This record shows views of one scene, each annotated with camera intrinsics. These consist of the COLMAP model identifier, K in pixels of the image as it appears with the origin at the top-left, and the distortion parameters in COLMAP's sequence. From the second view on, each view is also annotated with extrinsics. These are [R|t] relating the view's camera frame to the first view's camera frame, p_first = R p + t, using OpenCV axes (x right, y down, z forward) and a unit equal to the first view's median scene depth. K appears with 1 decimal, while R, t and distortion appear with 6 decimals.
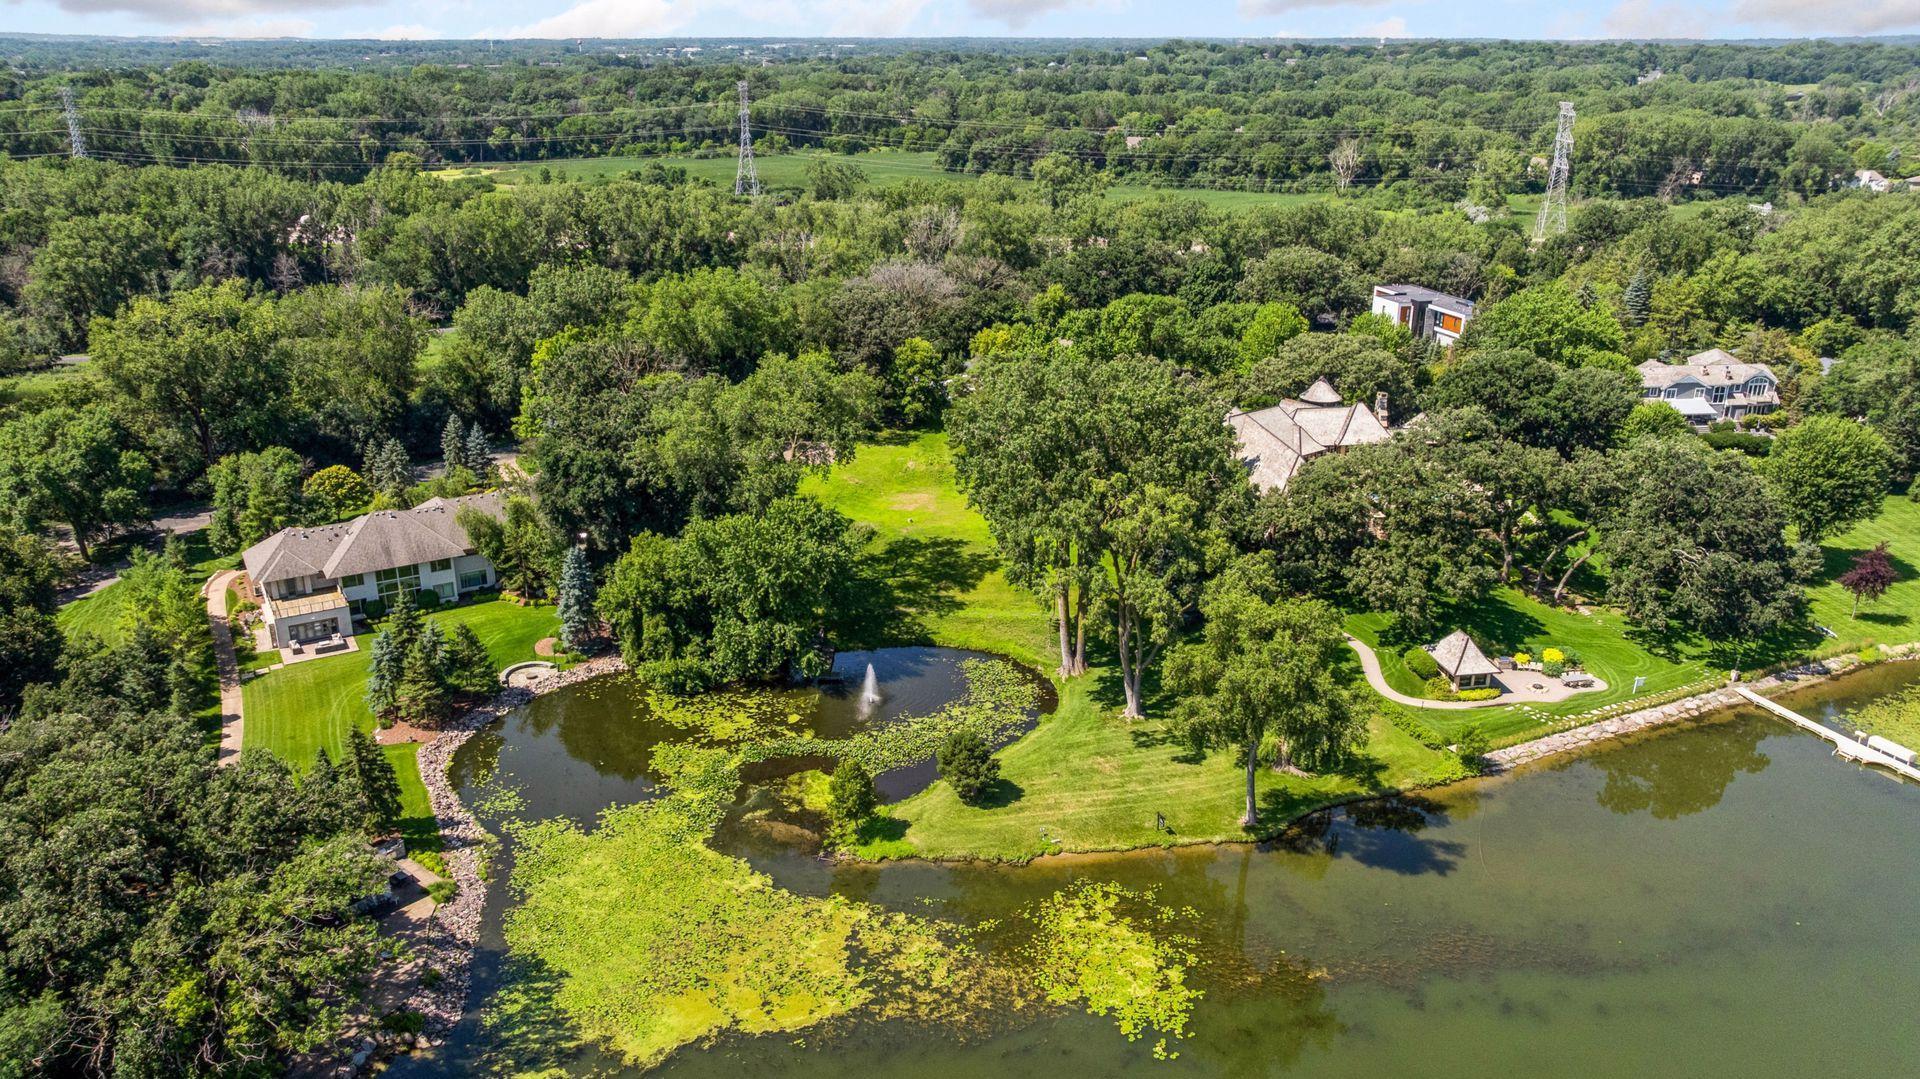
lens RADIAL K [[1395.3, 0, 960.0], [0, 1395.3, 539.5], [0, 0, 1]] dist [-0.019142, 0.006578]
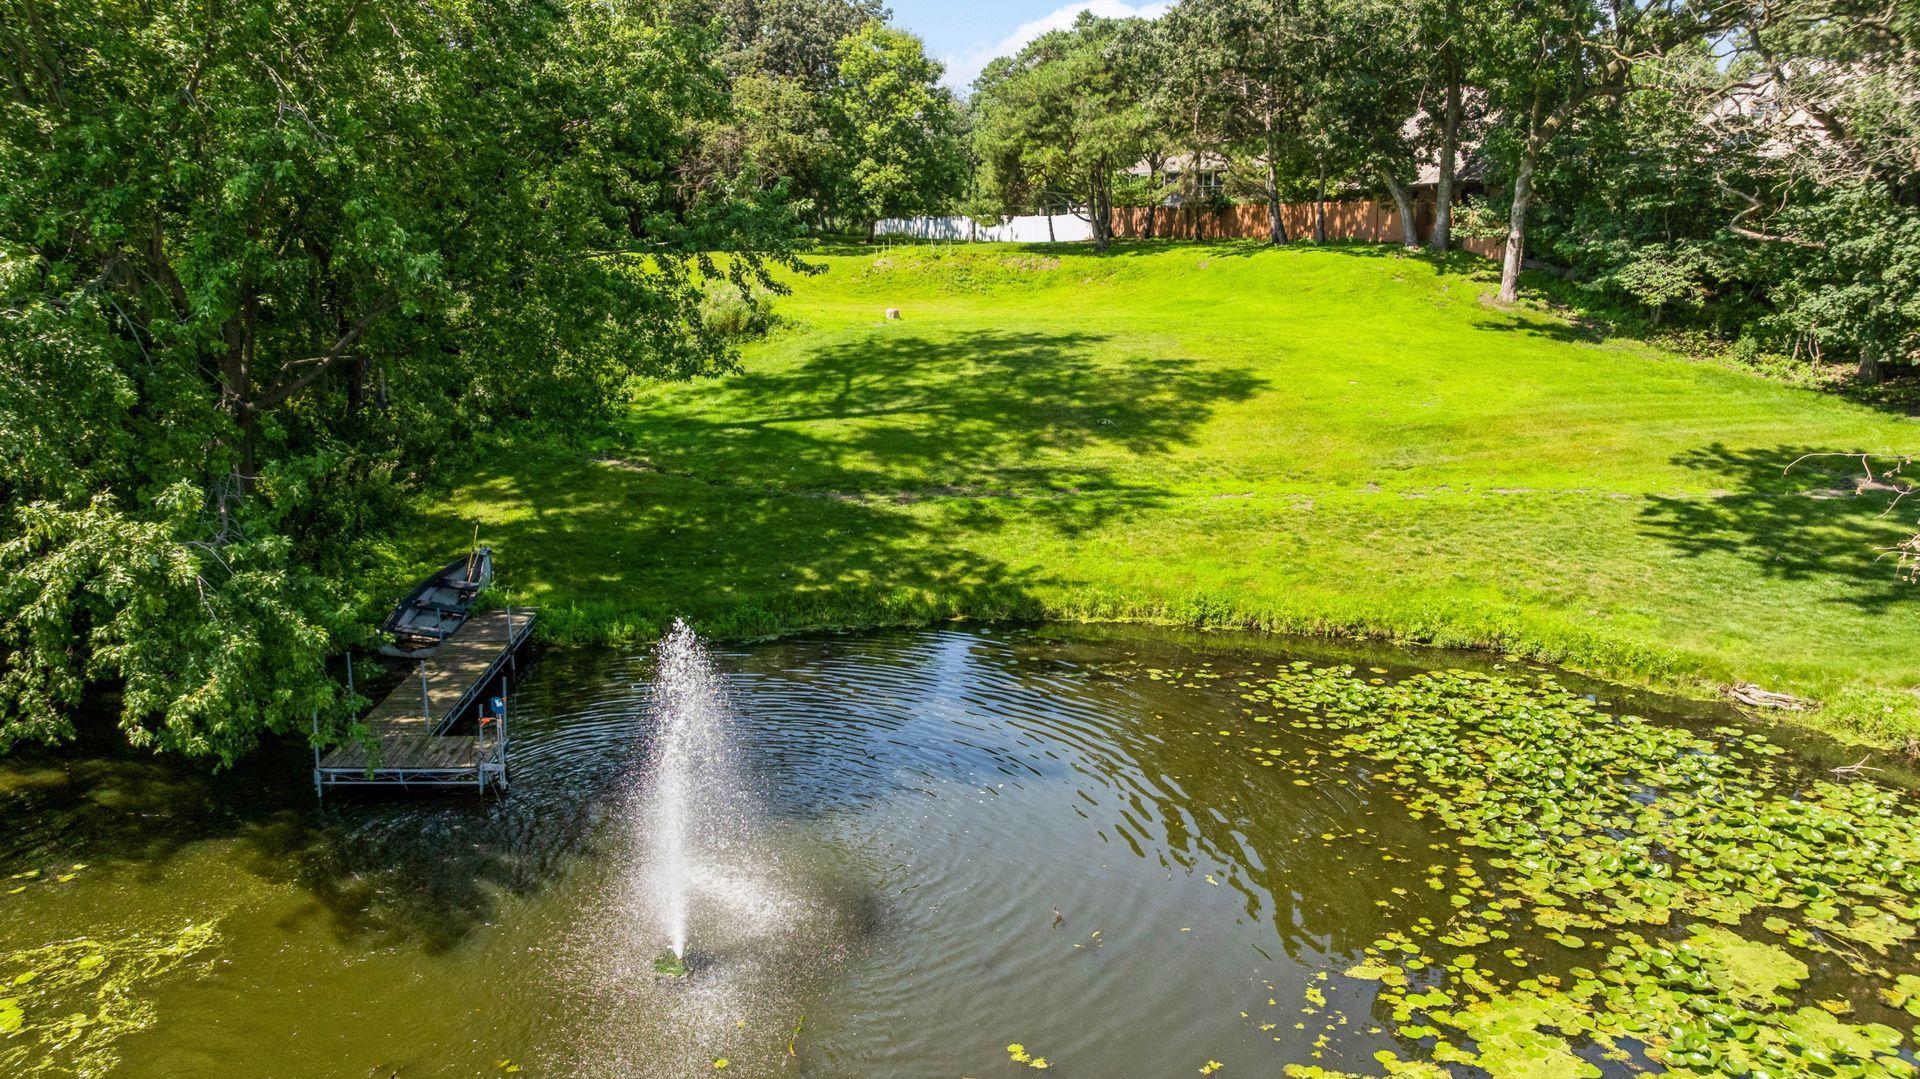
lens RADIAL K [[1395.3, 0, 960.0], [0, 1395.3, 539.5], [0, 0, 1]] dist [-0.019142, 0.006578]
pose [[0.998660, -0.008529, 0.051044, -0.047102], [0.015604, 0.990048, -0.139863, 0.099875], [-0.049343, 0.140472, 0.988854, 0.887350]]
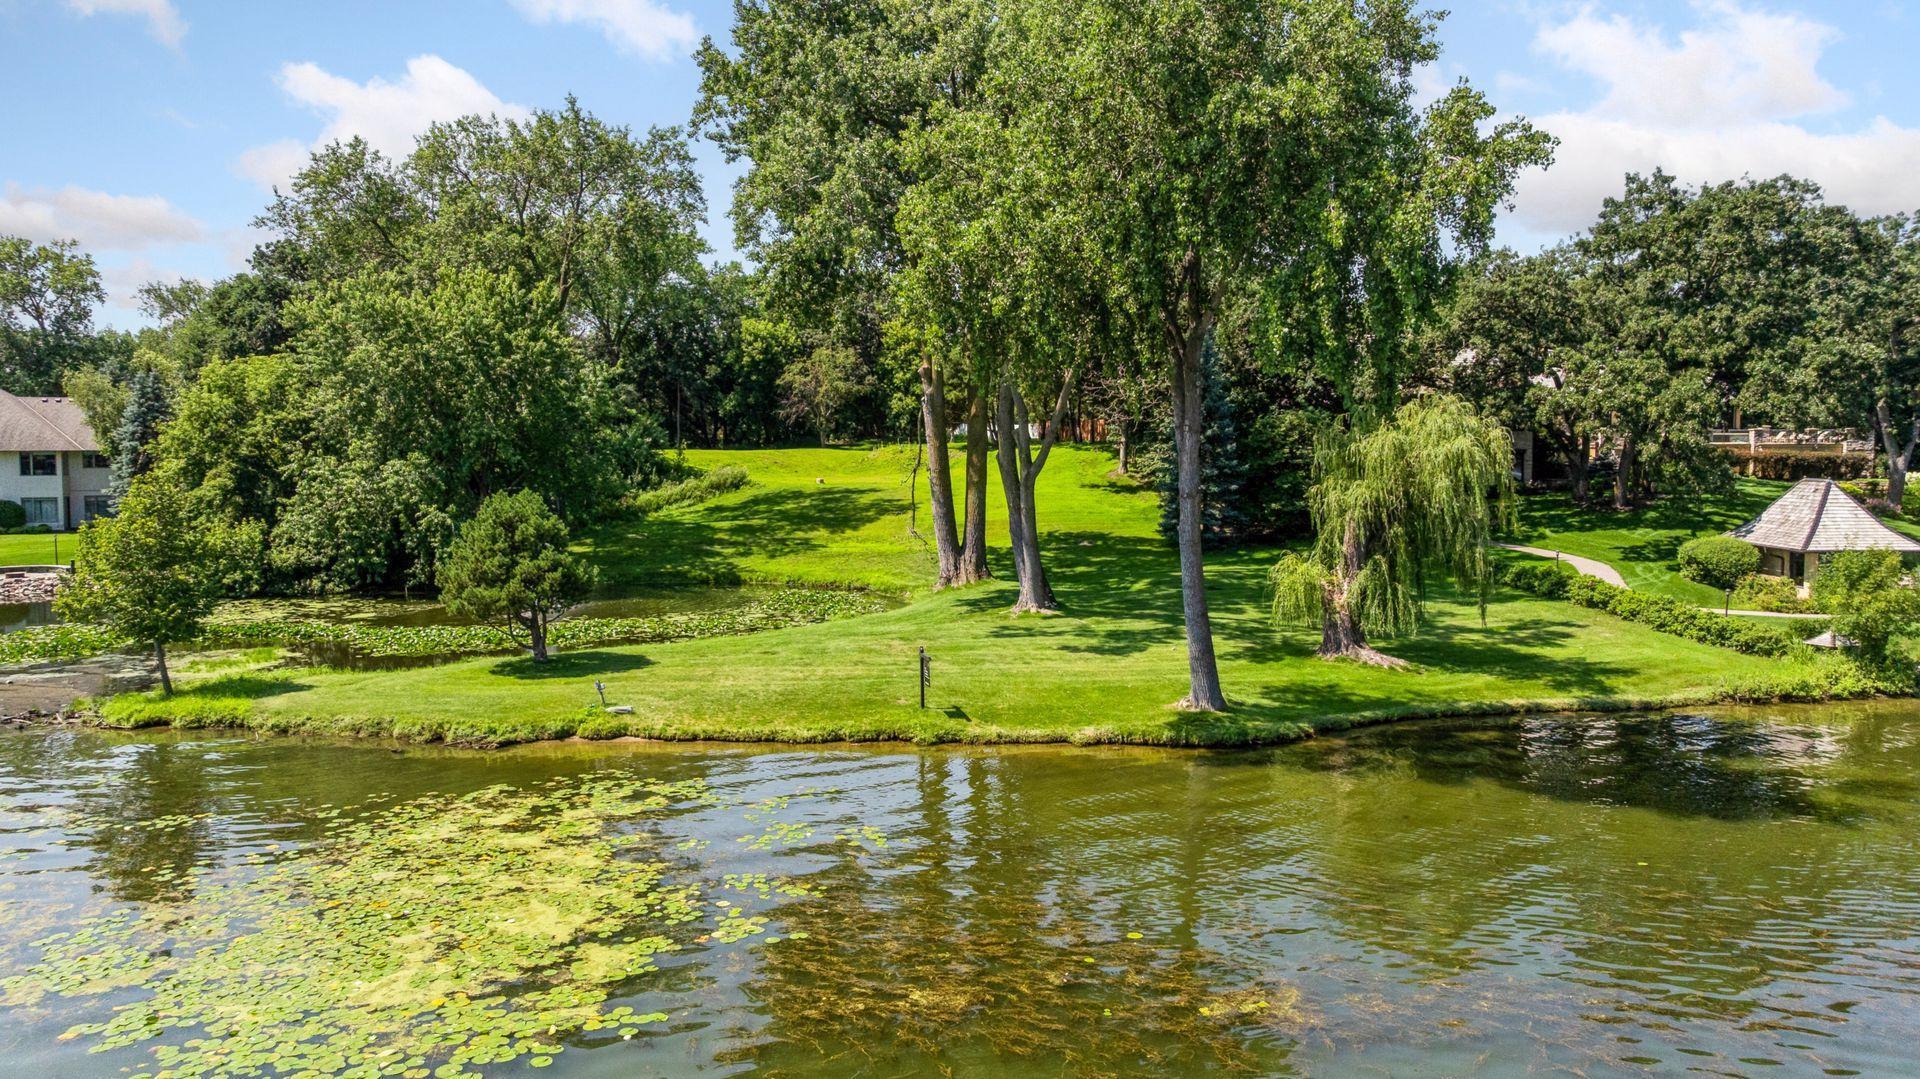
lens RADIAL K [[1375.8, 0, 956.9], [0, 1375.8, 533.7], [0, 0, 1]] dist [-0.016557, -0.000679]
pose [[0.981224, 0.004357, -0.192824, 0.180643], [-0.056615, 0.962211, -0.266353, 0.214823], [0.184376, 0.272269, 0.944391, 0.552751]]
